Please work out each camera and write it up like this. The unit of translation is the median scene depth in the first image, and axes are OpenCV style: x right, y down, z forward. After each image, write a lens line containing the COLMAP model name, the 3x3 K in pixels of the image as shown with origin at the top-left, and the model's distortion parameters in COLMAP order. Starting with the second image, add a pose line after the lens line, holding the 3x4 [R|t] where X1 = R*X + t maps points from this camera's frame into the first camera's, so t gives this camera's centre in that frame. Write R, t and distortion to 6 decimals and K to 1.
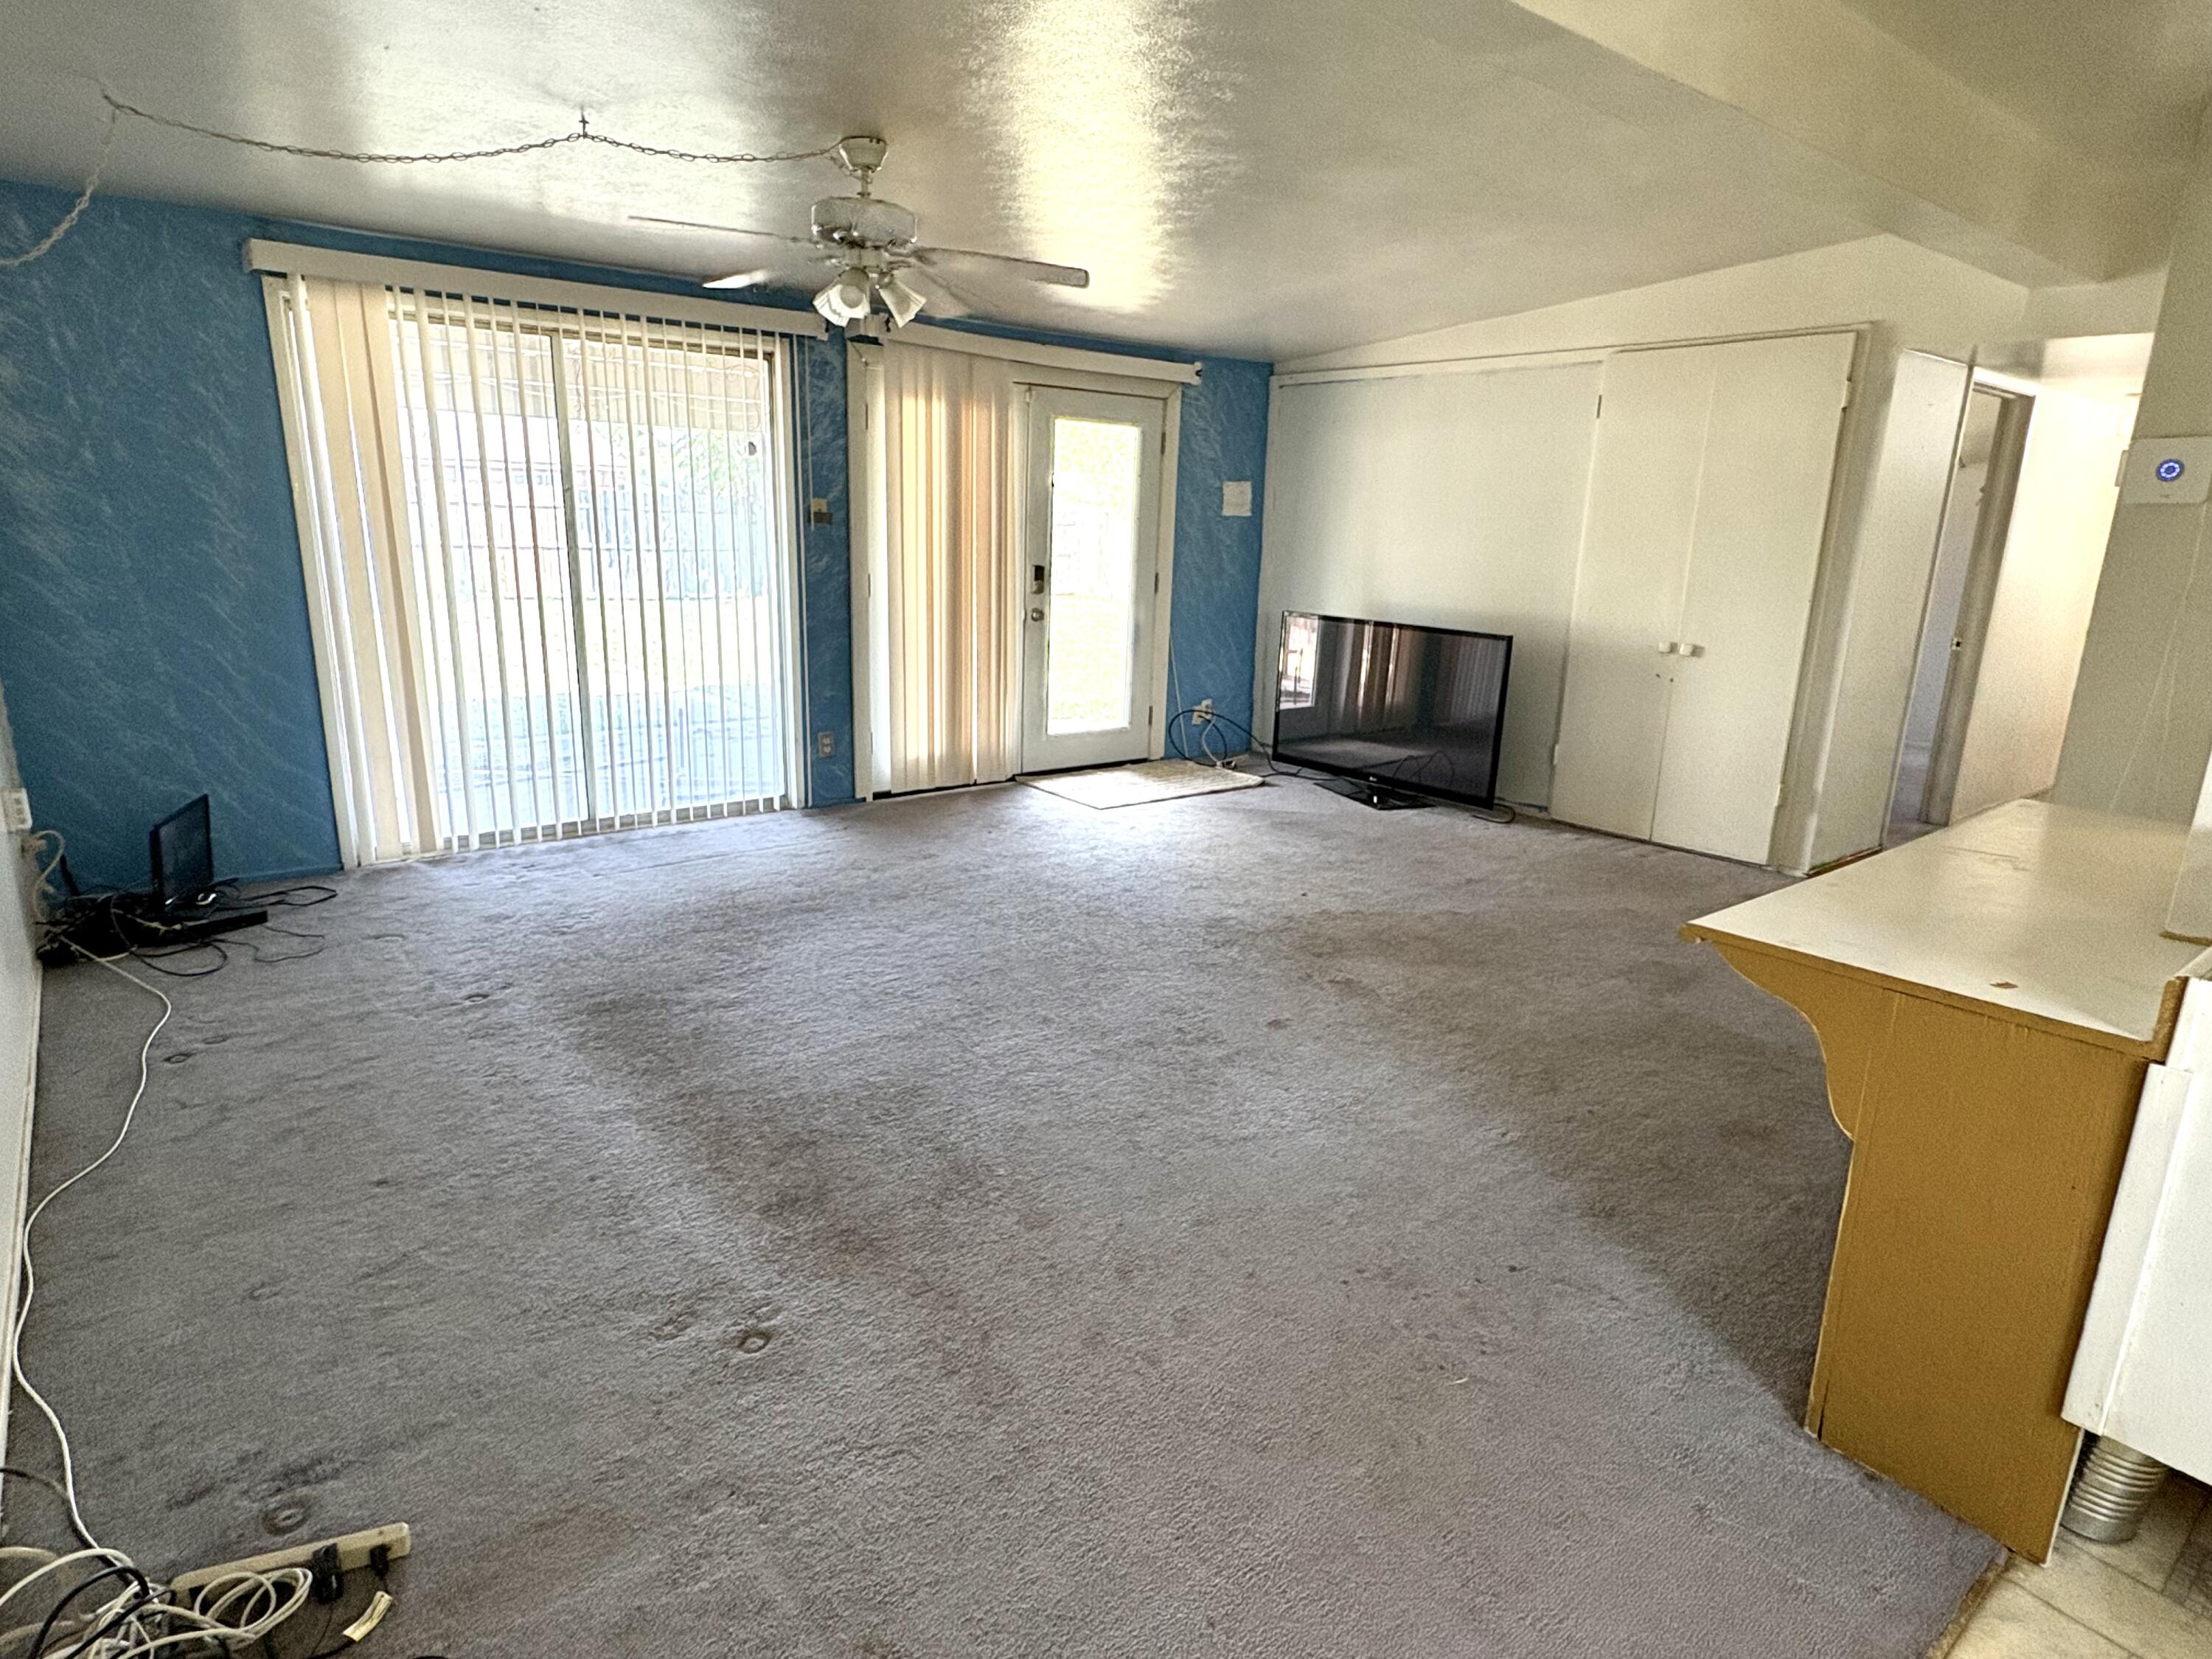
lens RADIAL K [[1234.0, 0, 1112.8], [0, 1234.0, 826.4], [0, 0, 1]] dist [-0.002054, 0.003890]
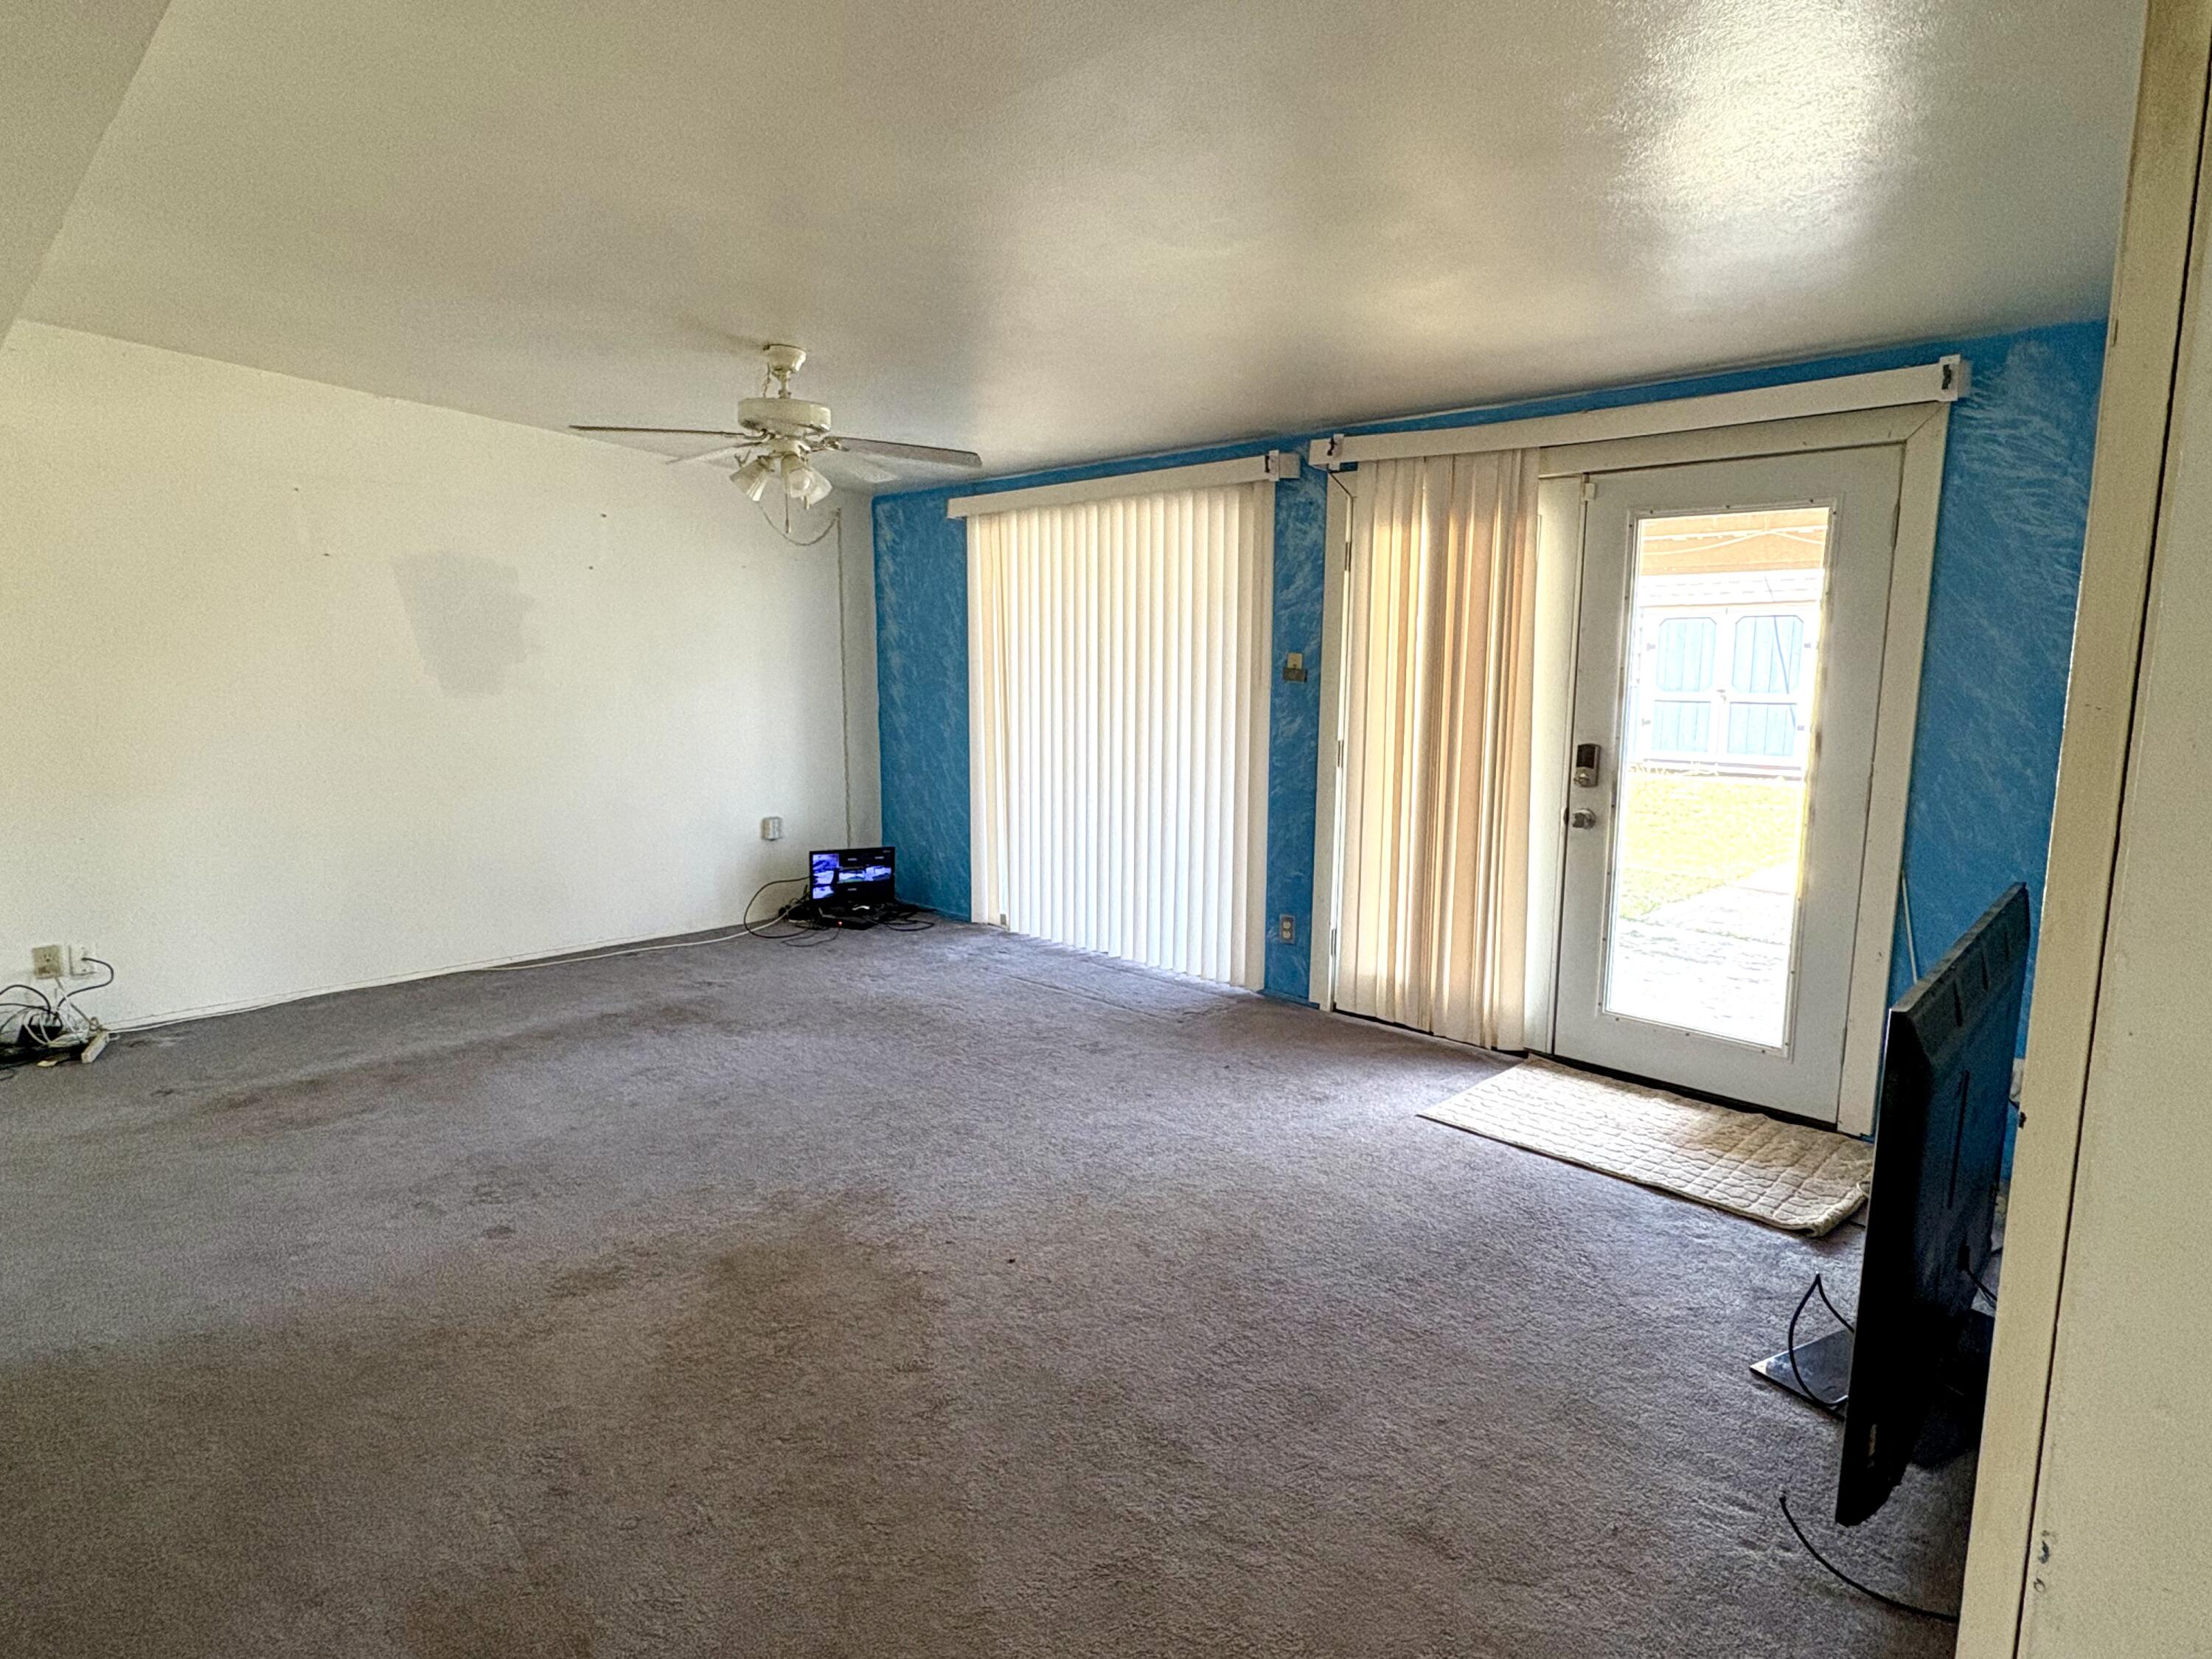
lens RADIAL K [[1234.0, 0, 1106.2], [0, 1234.0, 827.7], [0, 0, 1]] dist [-0.002054, 0.003890]
pose [[0.100515, 0.112050, -0.988606, 0.637170], [-0.245022, 0.965823, 0.084556, -0.186294], [0.964293, 0.233731, 0.124535, 0.786428]]
